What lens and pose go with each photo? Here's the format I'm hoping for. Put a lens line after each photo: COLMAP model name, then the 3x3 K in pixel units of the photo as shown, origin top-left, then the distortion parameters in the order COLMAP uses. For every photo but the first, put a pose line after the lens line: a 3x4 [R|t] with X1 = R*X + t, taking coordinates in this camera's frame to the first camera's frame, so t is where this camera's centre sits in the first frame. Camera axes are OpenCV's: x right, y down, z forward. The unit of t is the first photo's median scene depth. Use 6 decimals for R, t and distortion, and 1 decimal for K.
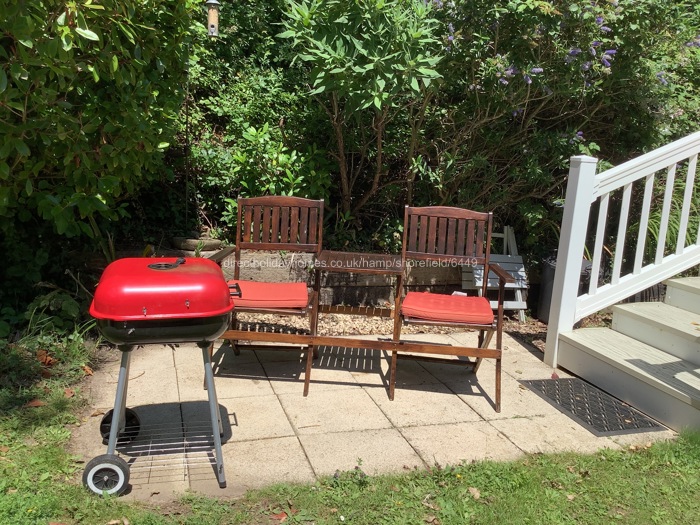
lens RADIAL K [[632.4, 0, 350.0], [0, 632.4, 262.5], [0, 0, 1]] dist [0.108070, -0.218164]
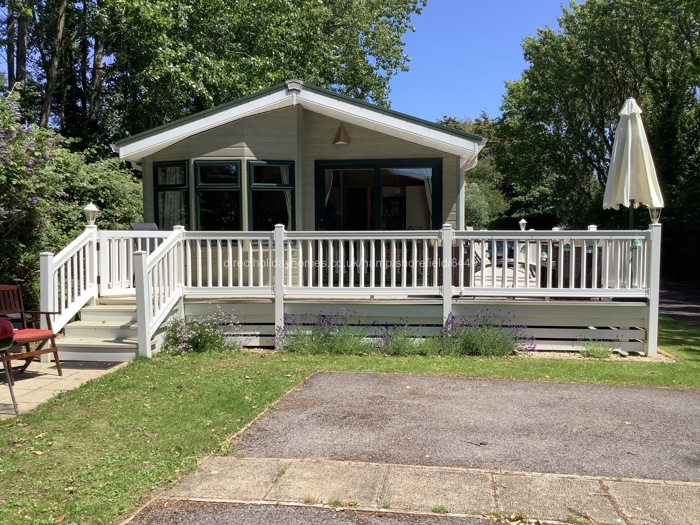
lens RADIAL K [[632.4, 0, 350.0], [0, 632.4, 262.5], [0, 0, 1]] dist [0.108070, -0.218164]
pose [[0.387810, -0.091581, 0.917178, -1.131743], [0.188538, 0.981895, 0.018324, 0.008182], [-0.902251, 0.165816, 0.398056, -0.662434]]
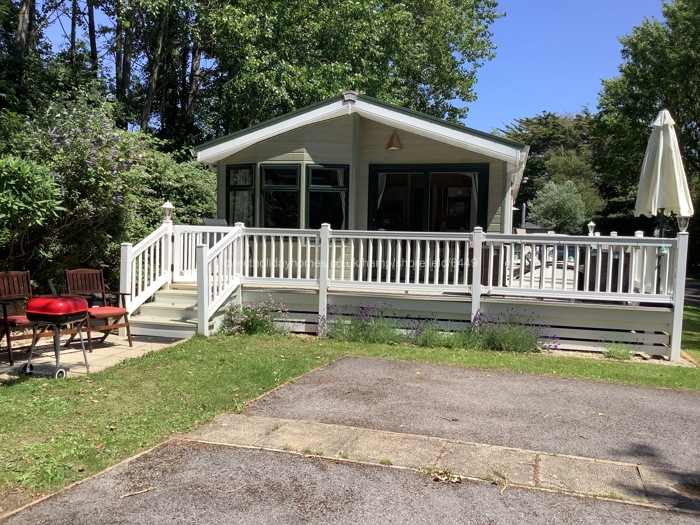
lens RADIAL K [[632.4, 0, 350.0], [0, 632.4, 262.5], [0, 0, 1]] dist [0.108070, -0.218164]
pose [[0.522924, -0.082724, 0.848356, -1.242151], [0.157064, 0.987588, -0.000513, 0.037850], [-0.837784, 0.133515, 0.529426, -0.957768]]
